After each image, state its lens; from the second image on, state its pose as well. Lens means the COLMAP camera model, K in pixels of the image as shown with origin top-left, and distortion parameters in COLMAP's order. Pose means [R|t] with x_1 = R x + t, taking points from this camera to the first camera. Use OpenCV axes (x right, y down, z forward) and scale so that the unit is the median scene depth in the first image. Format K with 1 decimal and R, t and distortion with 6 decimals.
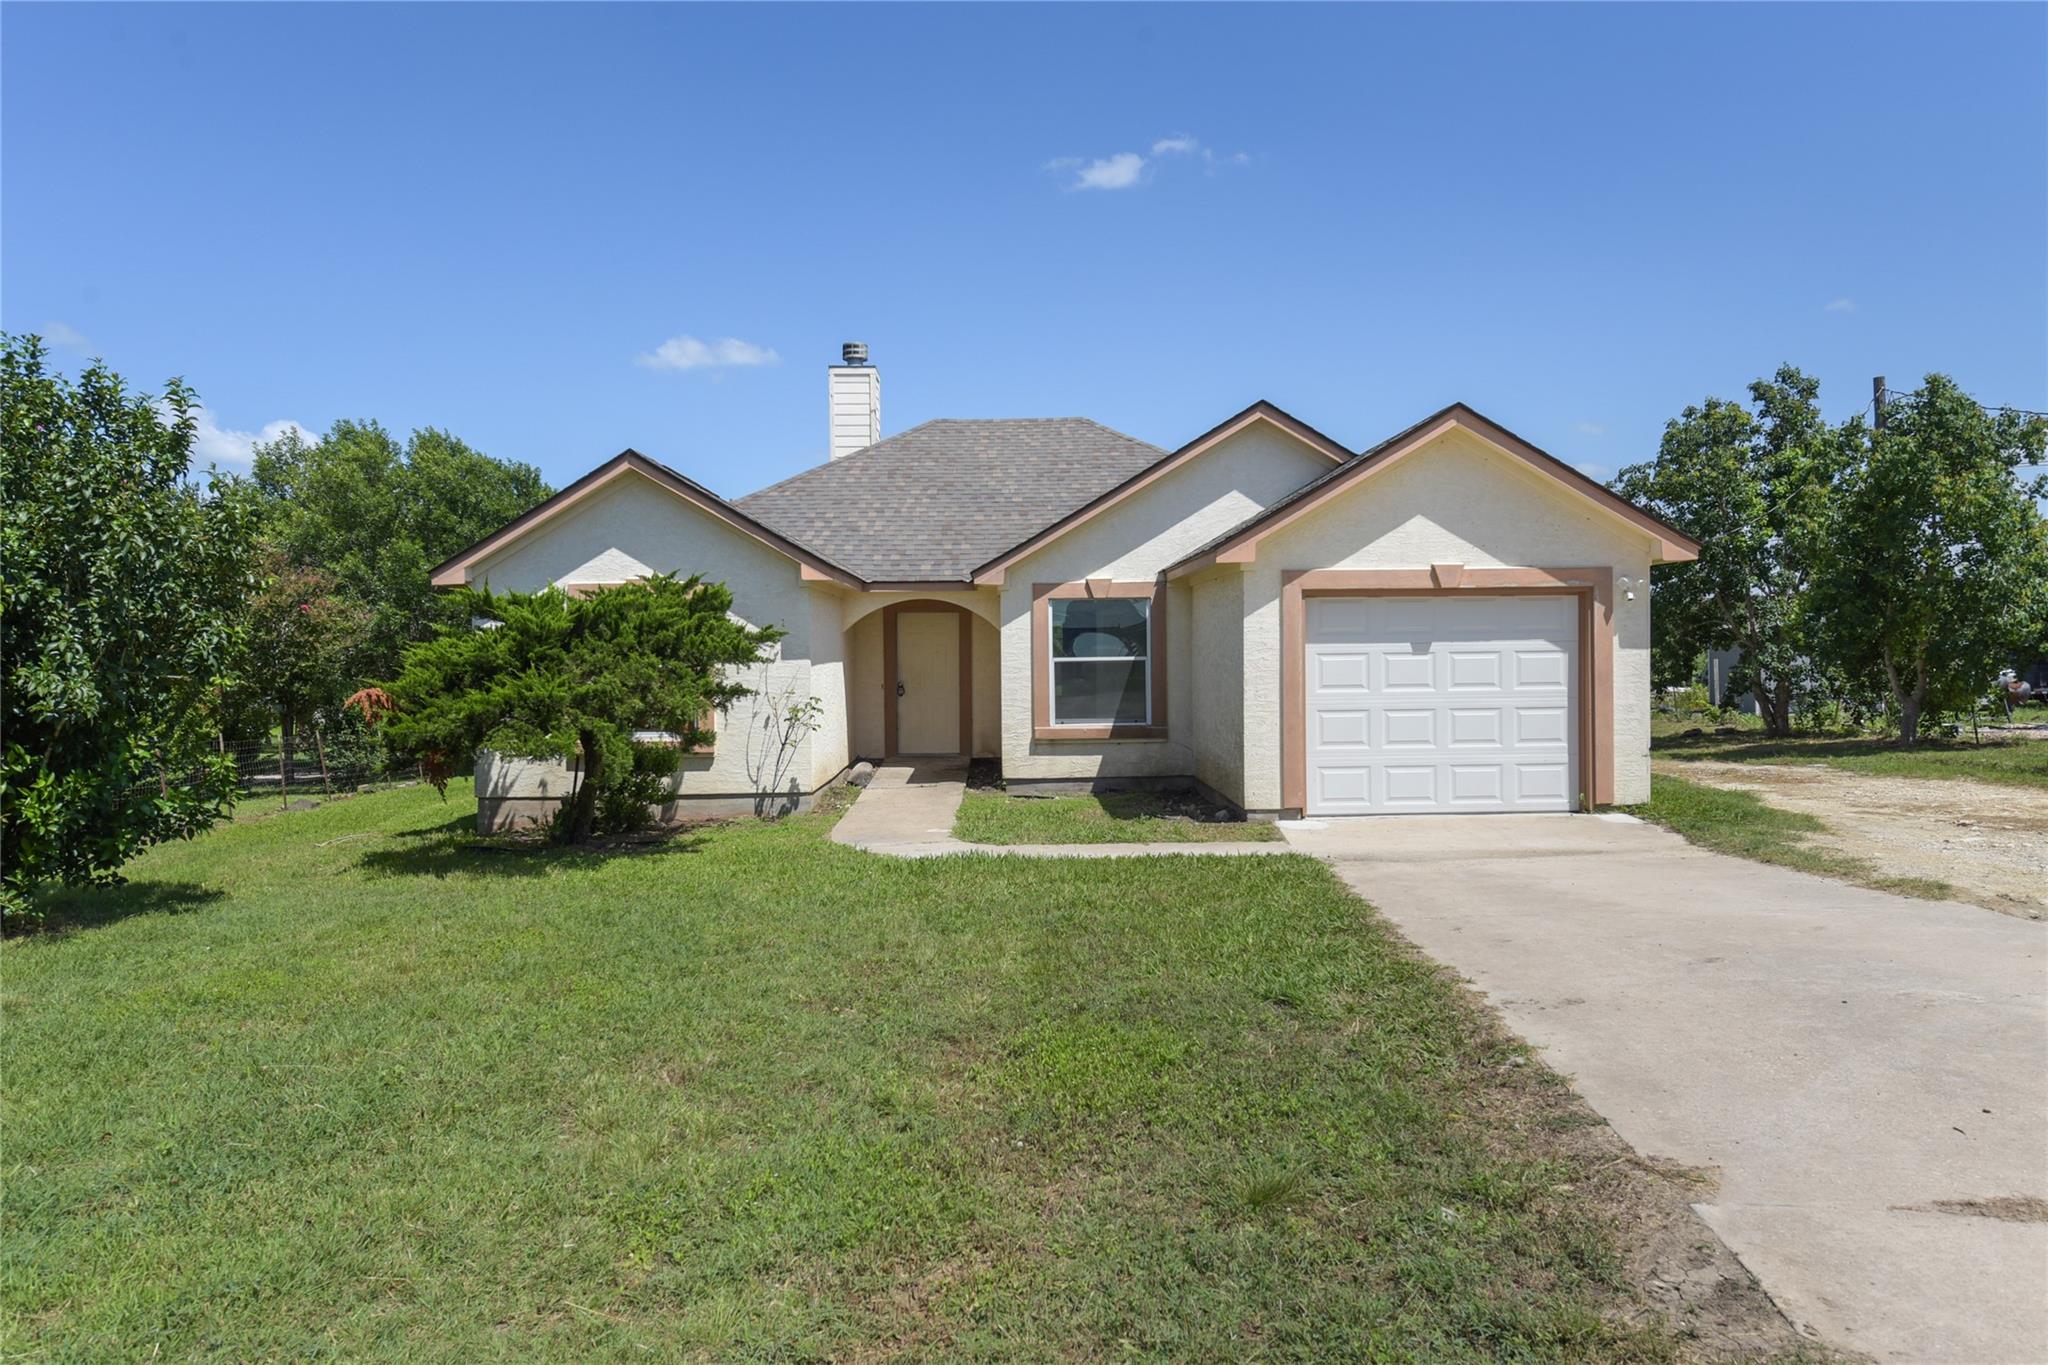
lens RADIAL K [[1308.4, 0, 1021.1], [0, 1308.4, 713.1], [0, 0, 1]] dist [-0.000141, -0.000089]
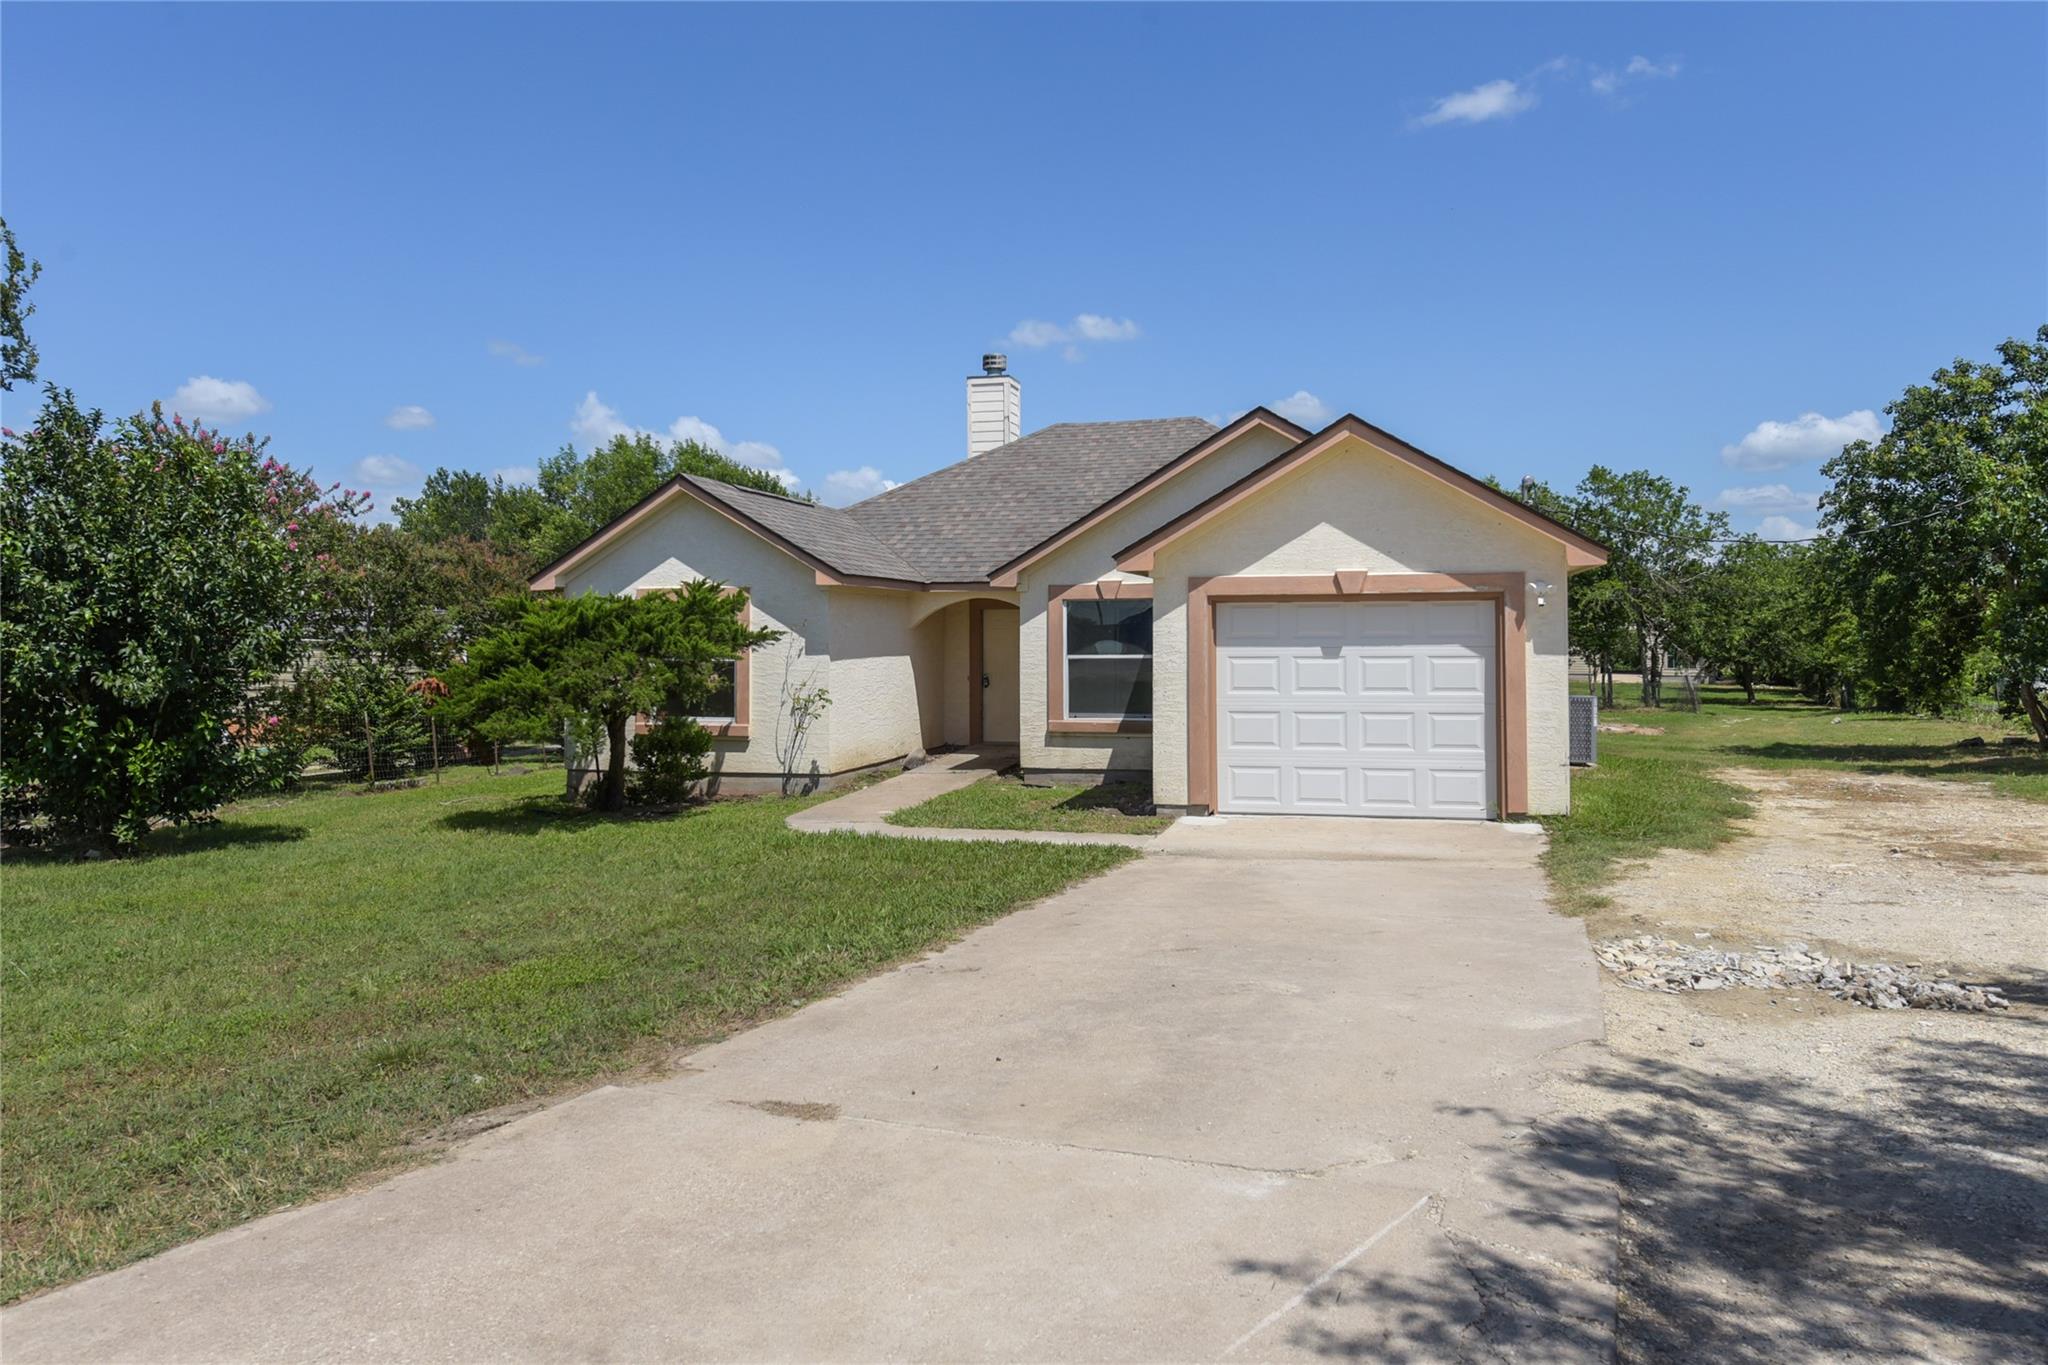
lens RADIAL K [[1342.6, 0, 1021.2], [0, 1342.6, 660.7], [0, 0, 1]] dist [0.002572, 0.000838]
pose [[0.962725, 0.011208, -0.270250, 0.307068], [-0.018578, 0.999522, -0.024726, -0.011032], [0.269843, 0.028825, 0.962473, -0.061723]]
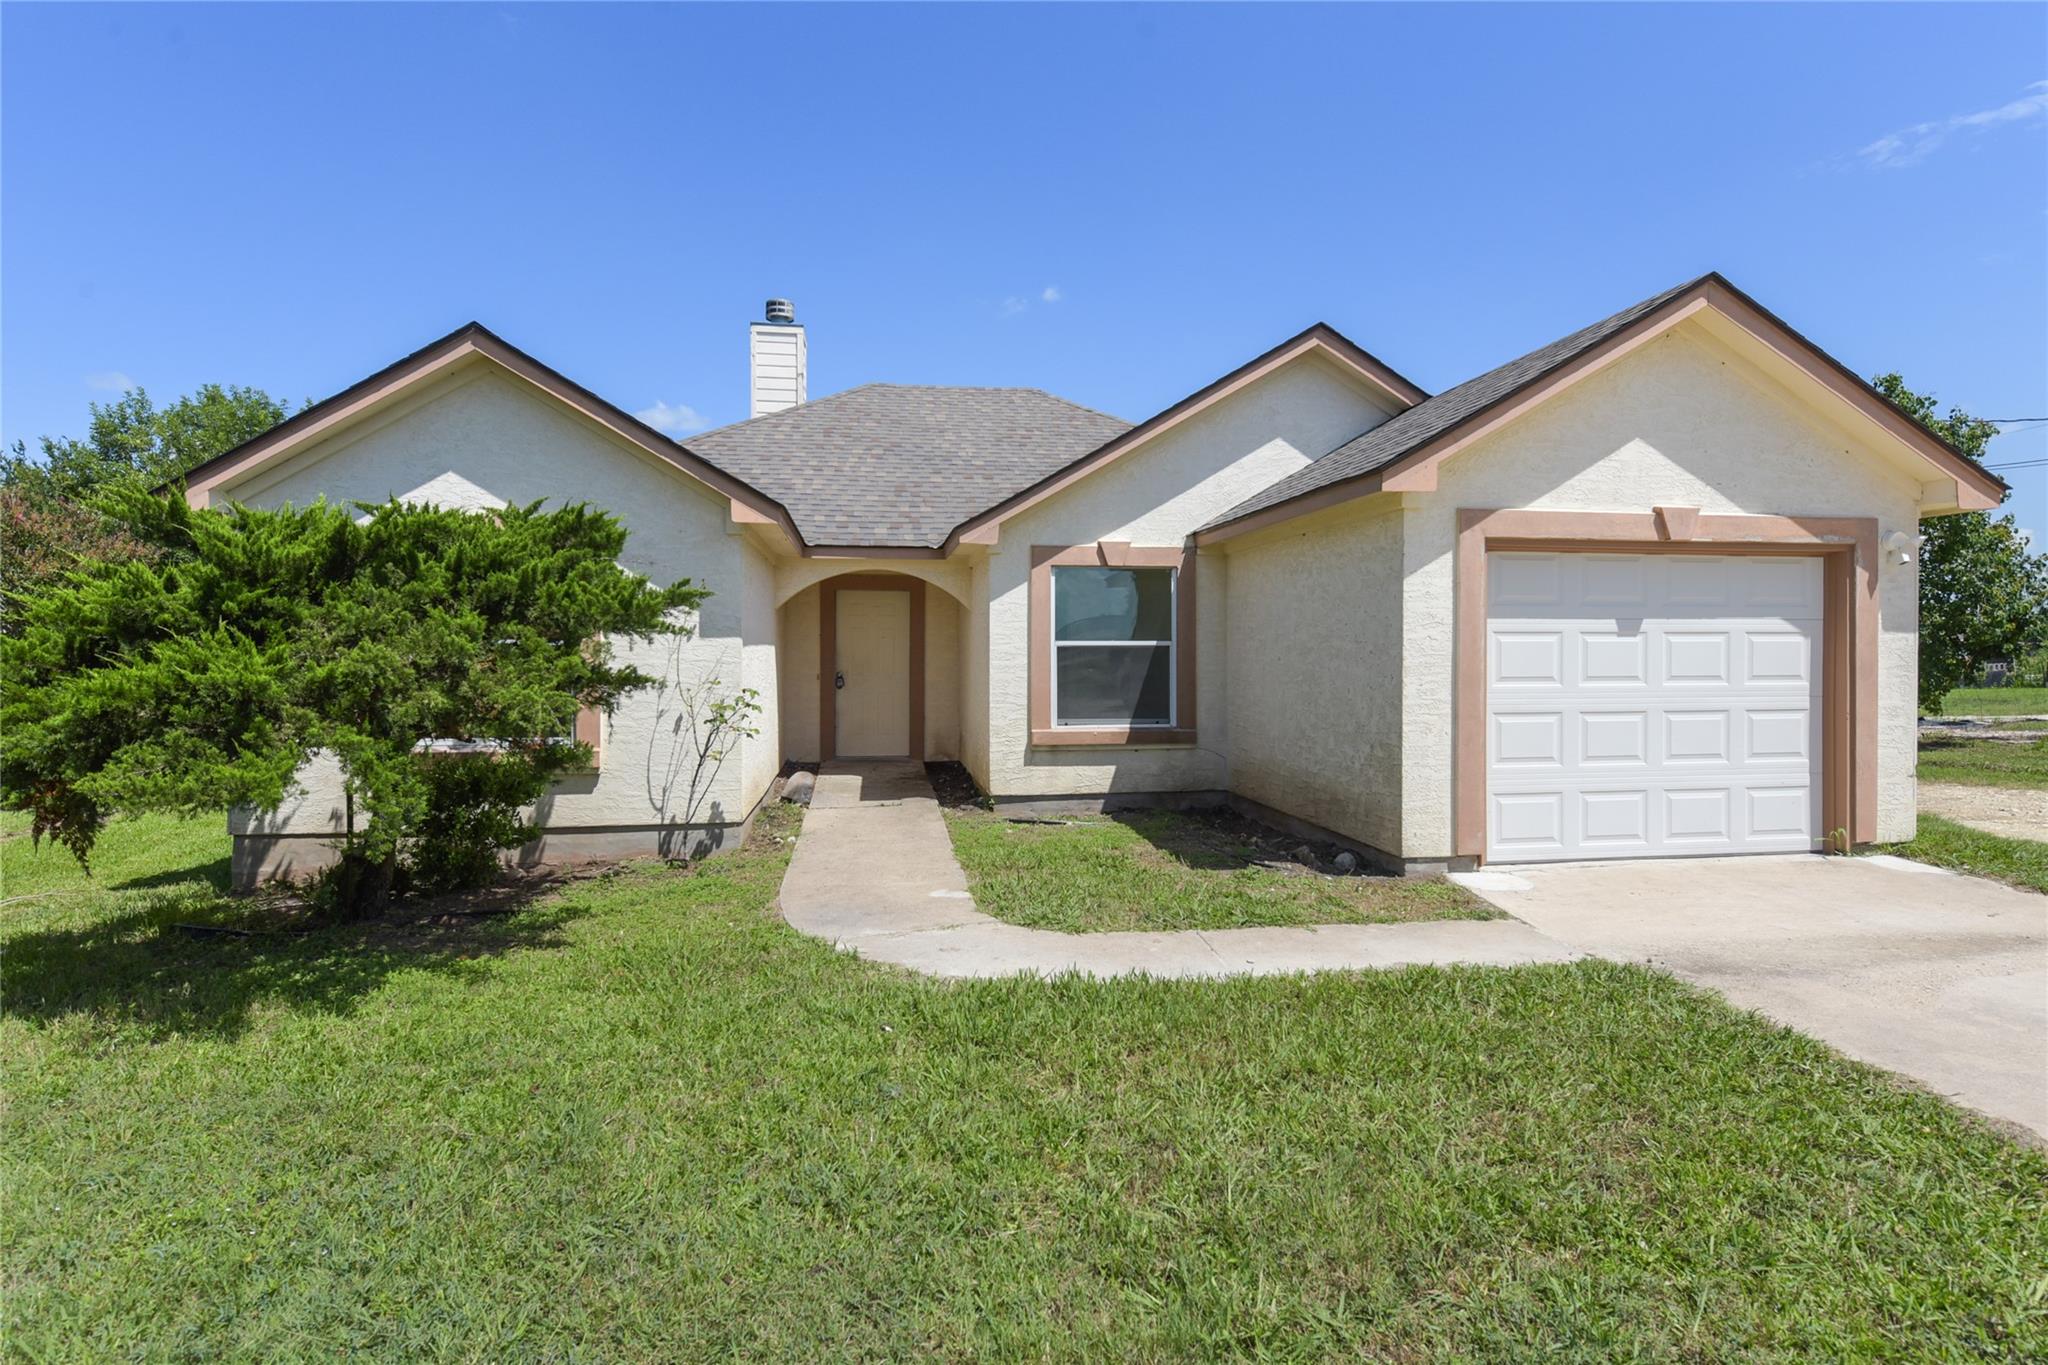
lens RADIAL K [[1052.6, 0, 1024.0], [0, 1052.6, 682.5], [0, 0, 1]] dist [-0.006047, -0.000818]
pose [[0.991444, 0.007513, 0.130315, -0.082969], [-0.004904, 0.999781, -0.020333, -0.004928], [-0.130439, 0.019520, 0.991264, 0.410441]]
